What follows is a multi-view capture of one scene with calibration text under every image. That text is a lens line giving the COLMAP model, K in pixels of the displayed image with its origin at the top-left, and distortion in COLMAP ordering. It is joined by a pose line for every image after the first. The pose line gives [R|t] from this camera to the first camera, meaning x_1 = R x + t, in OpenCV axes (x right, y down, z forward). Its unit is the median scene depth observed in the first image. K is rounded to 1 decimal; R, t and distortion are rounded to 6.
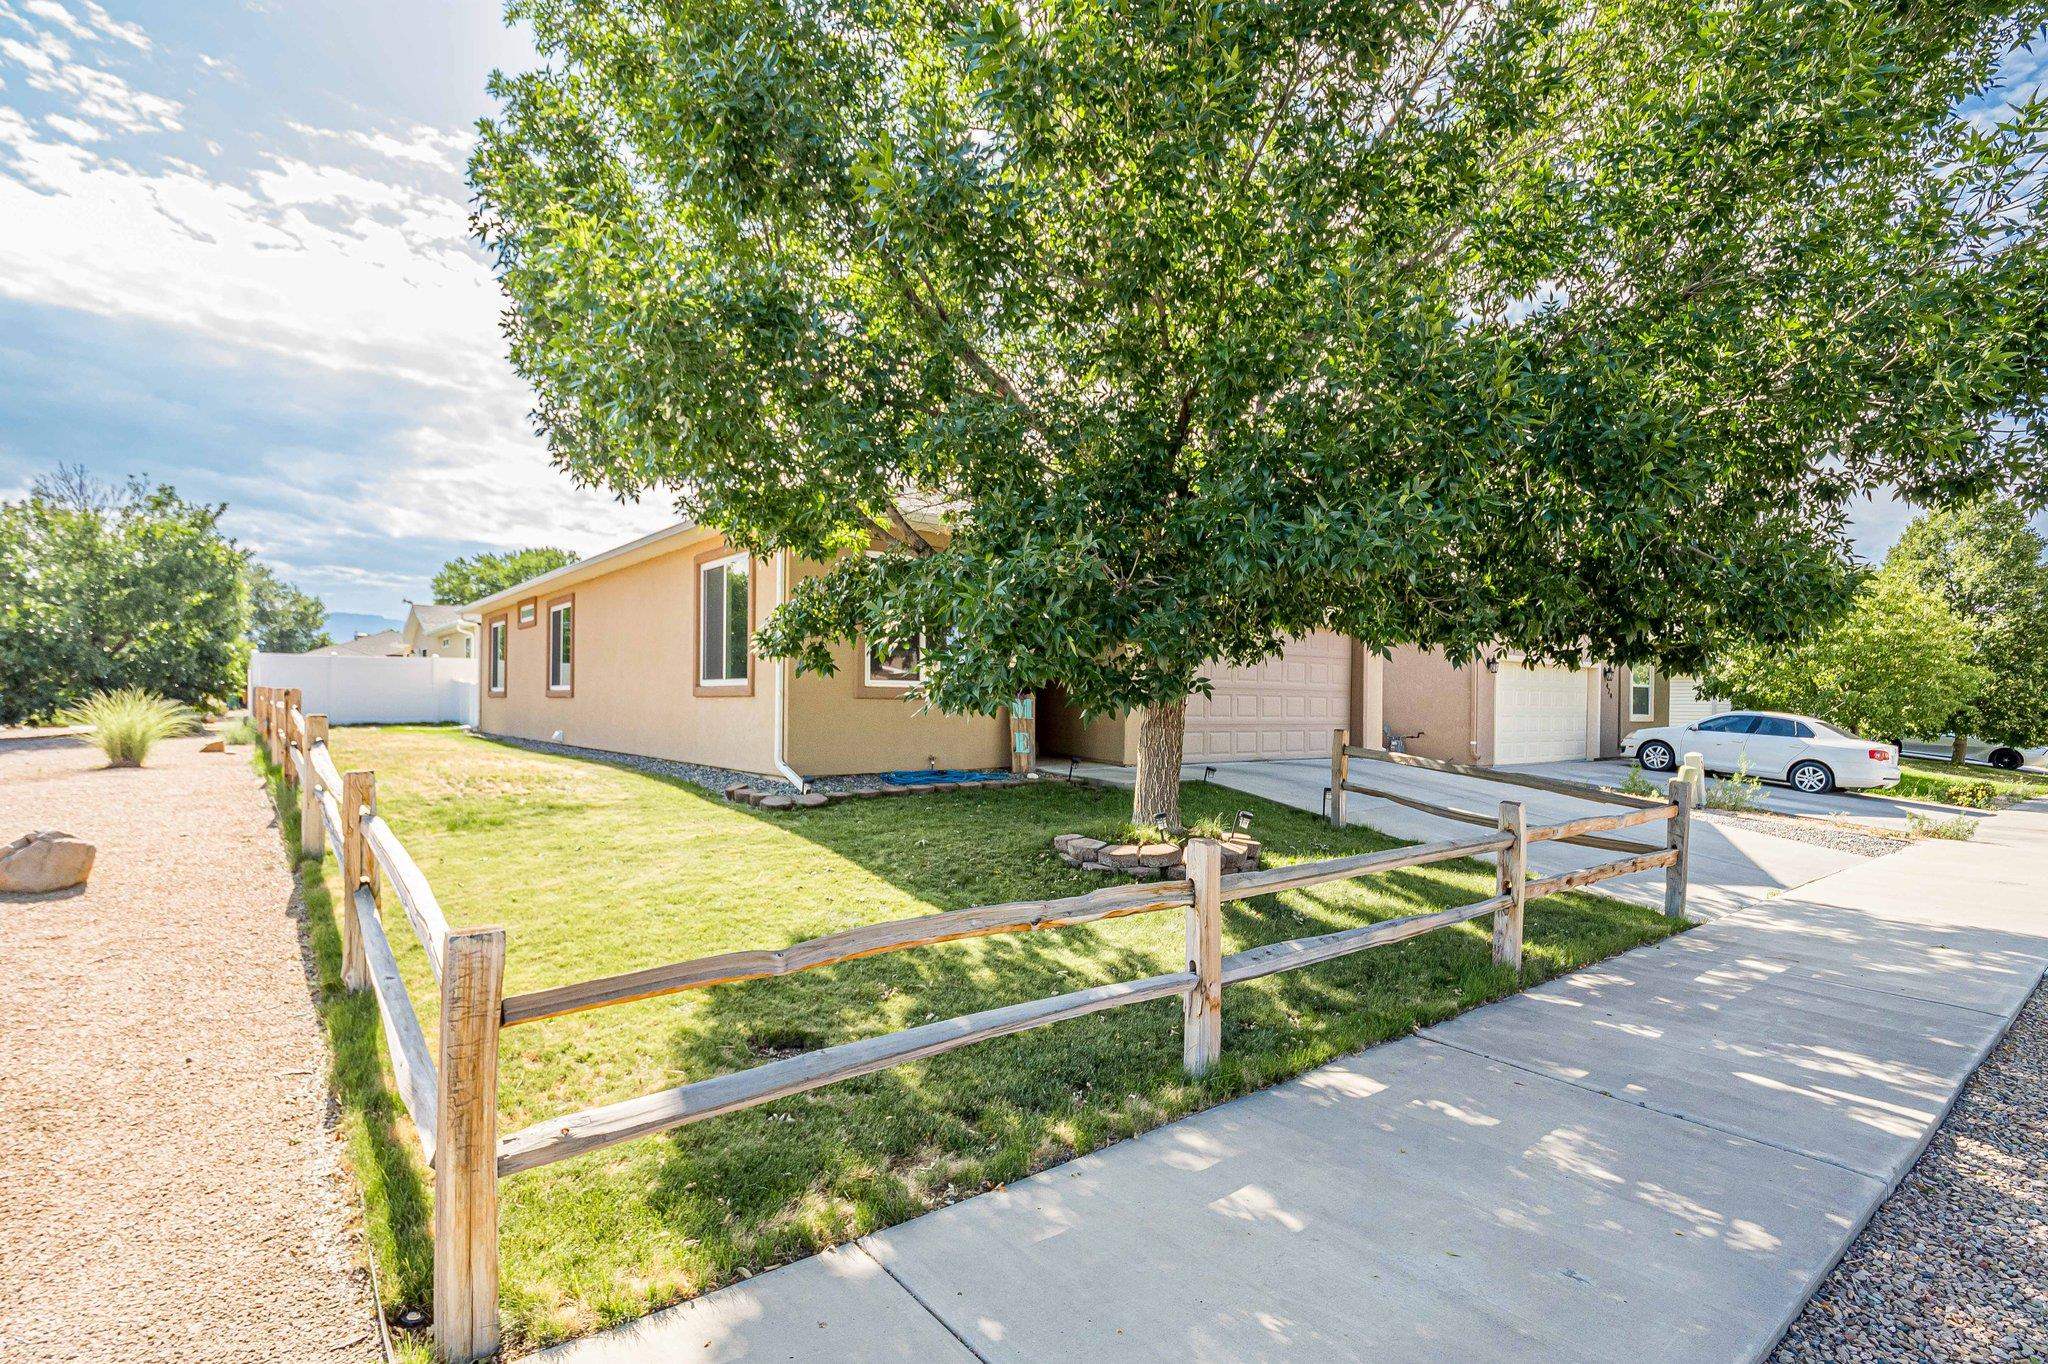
lens RADIAL K [[992.8, 0, 1012.5], [0, 992.8, 687.7], [0, 0, 1]] dist [-0.007996, -0.001091]
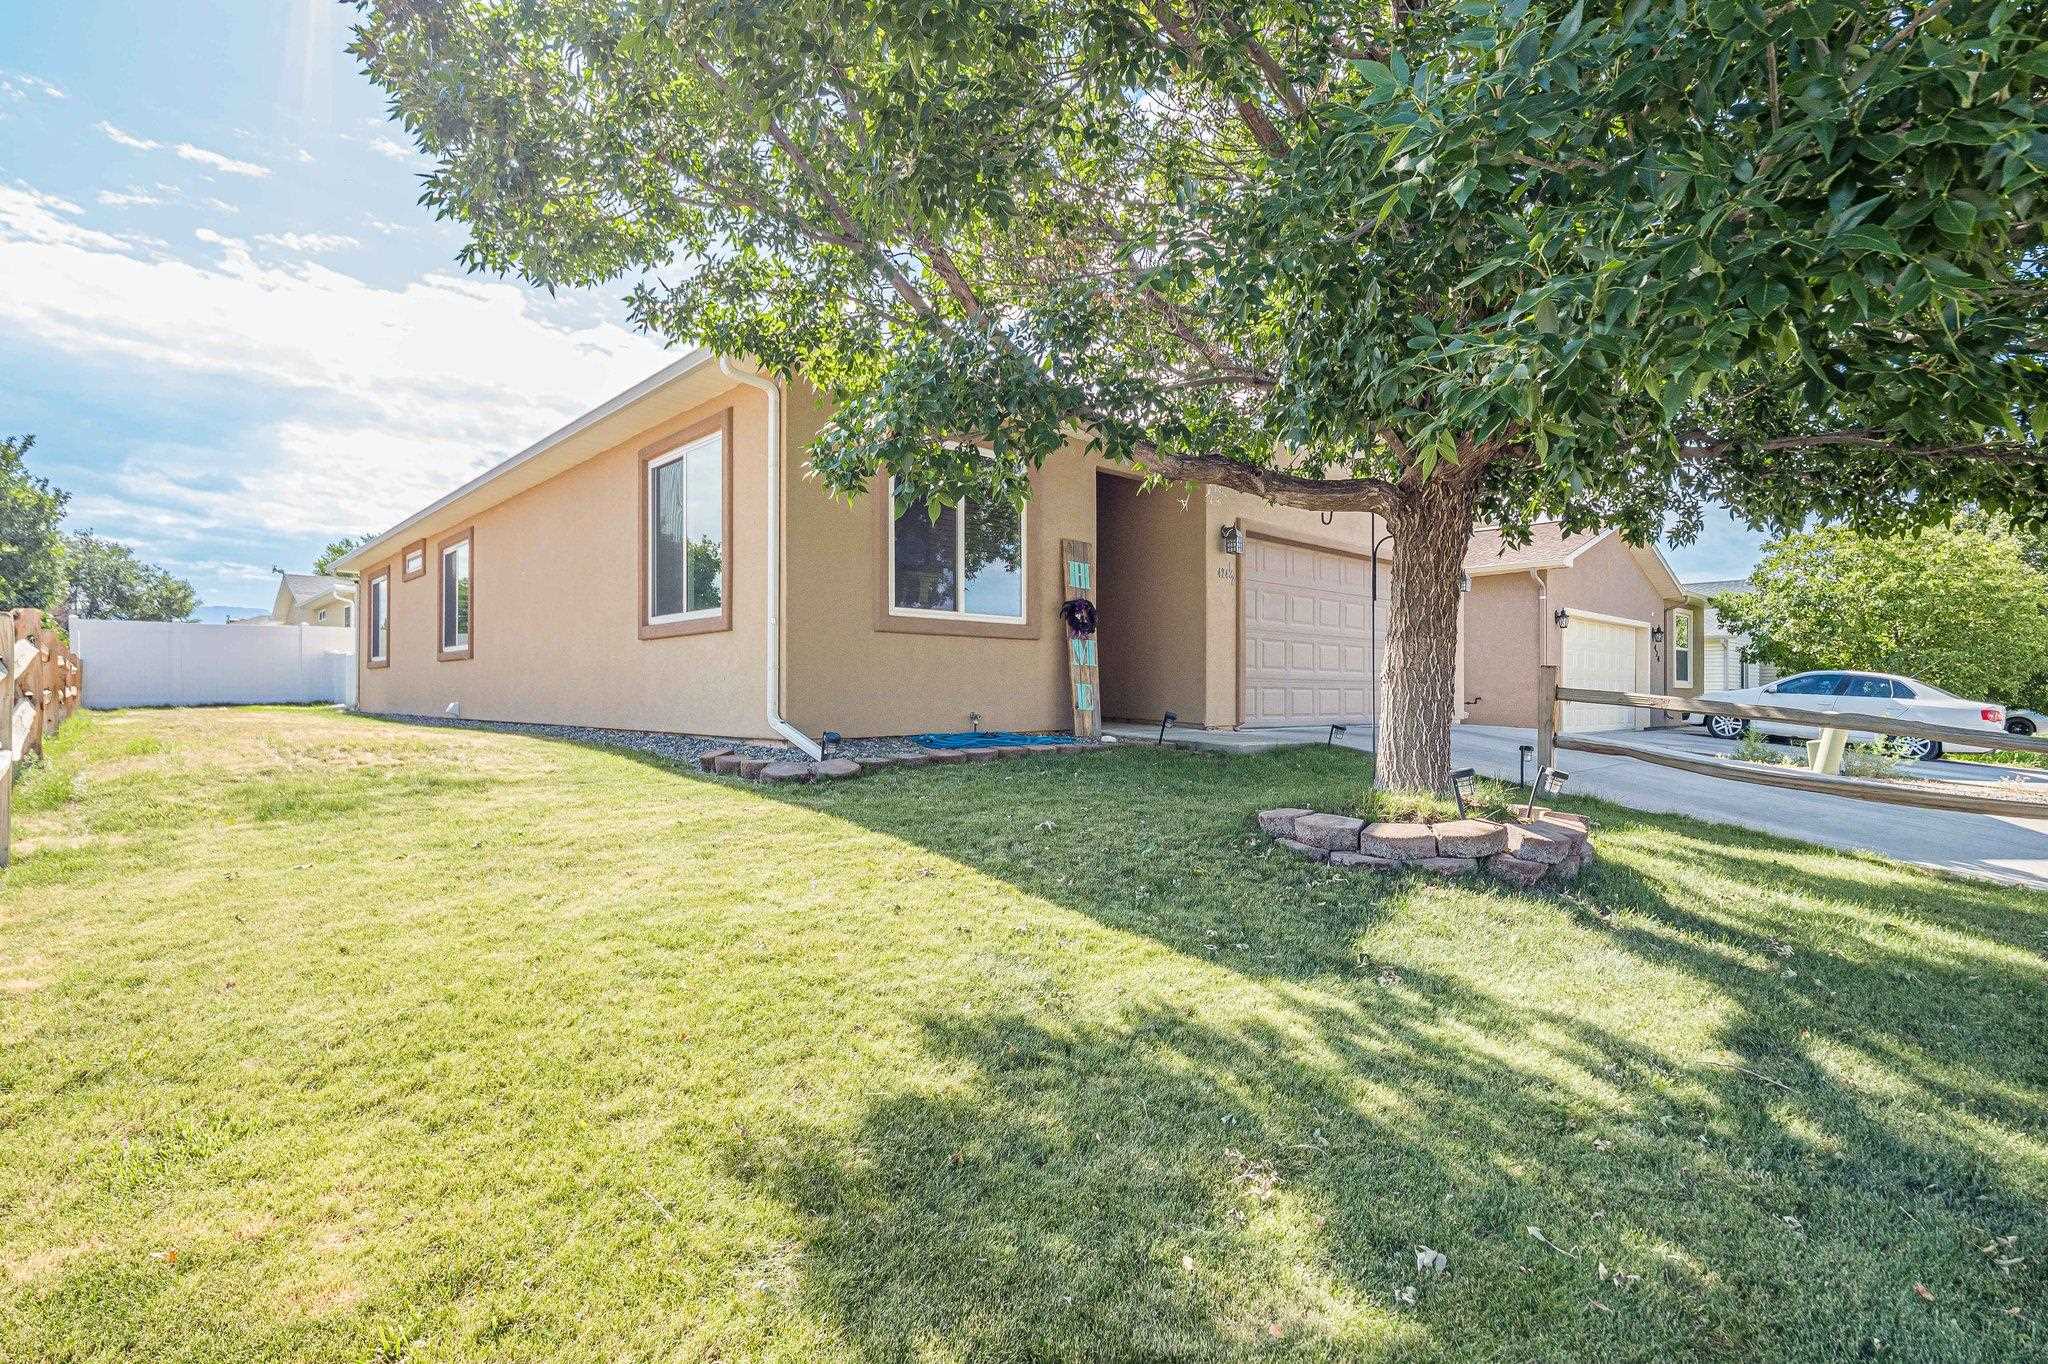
lens RADIAL K [[992.8, 0, 1012.5], [0, 992.8, 687.7], [0, 0, 1]] dist [-0.007996, -0.001091]
pose [[0.996810, -0.005834, 0.079604, -0.127703], [0.005157, 0.999949, 0.008717, 0.049584], [-0.079650, -0.008279, 0.996788, 0.296654]]
